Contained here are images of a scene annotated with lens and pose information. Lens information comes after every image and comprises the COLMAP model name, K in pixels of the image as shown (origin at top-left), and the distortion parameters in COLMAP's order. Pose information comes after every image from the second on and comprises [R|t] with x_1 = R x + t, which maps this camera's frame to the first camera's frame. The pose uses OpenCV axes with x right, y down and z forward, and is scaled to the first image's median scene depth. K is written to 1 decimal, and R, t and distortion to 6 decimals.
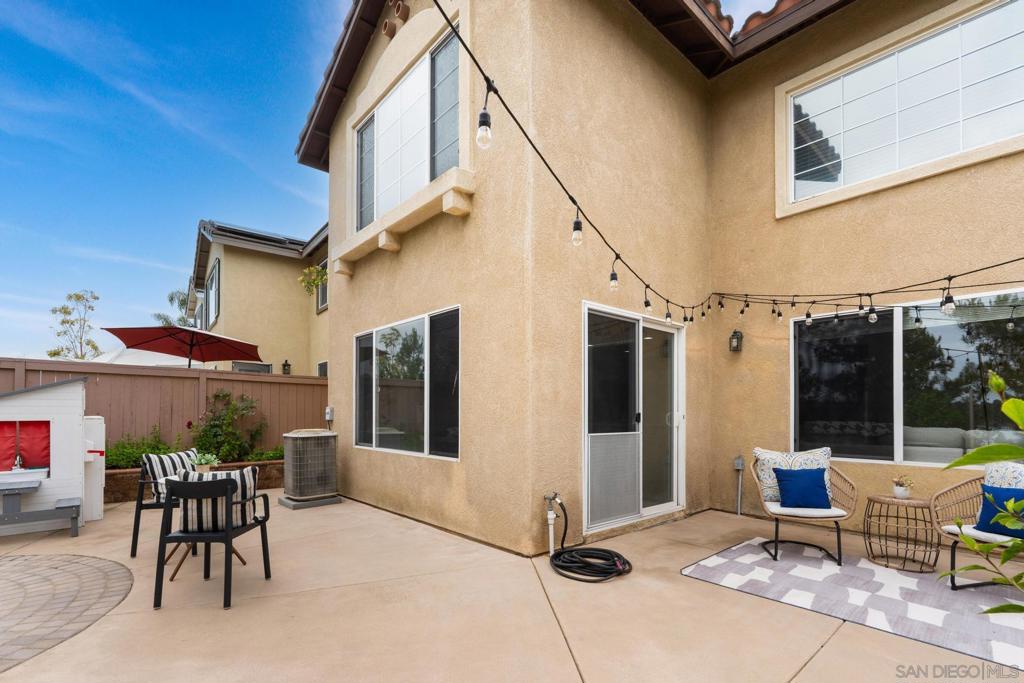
lens RADIAL K [[467.9, 0, 508.7], [0, 467.9, 419.1], [0, 0, 1]] dist [-0.005355, 0.000053]
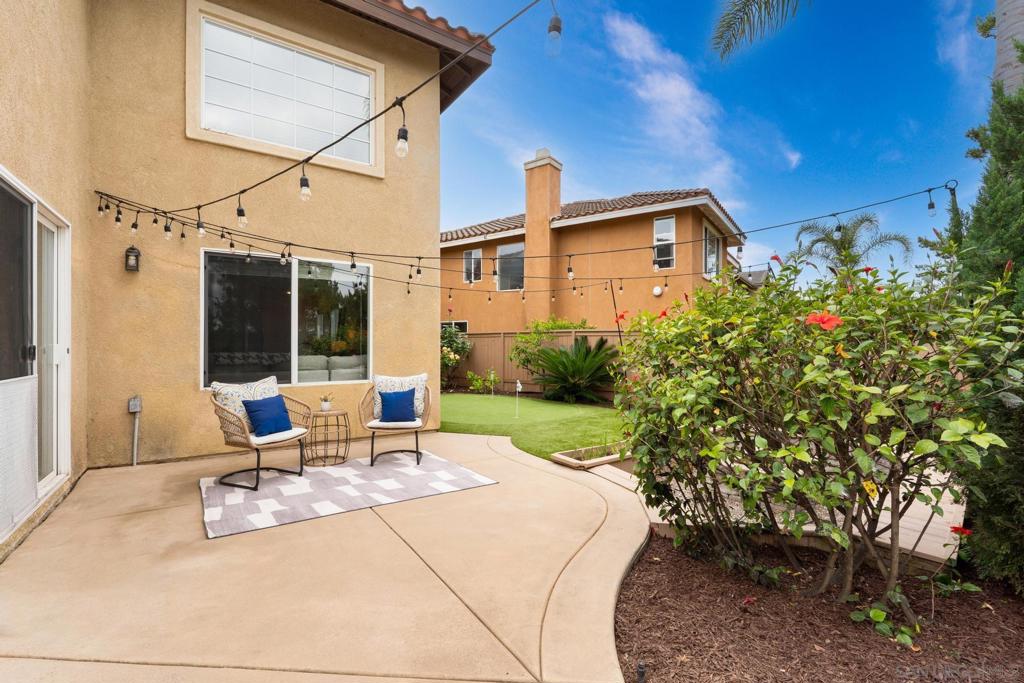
lens RADIAL K [[452.3, 0, 500.5], [0, 452.3, 355.2], [0, 0, 1]] dist [-0.003783, 0.000406]
pose [[0.133800, -0.026524, 0.990653, -0.290922], [0.011969, 0.999612, 0.025147, -0.009292], [-0.990936, 0.008492, 0.134065, 0.305385]]
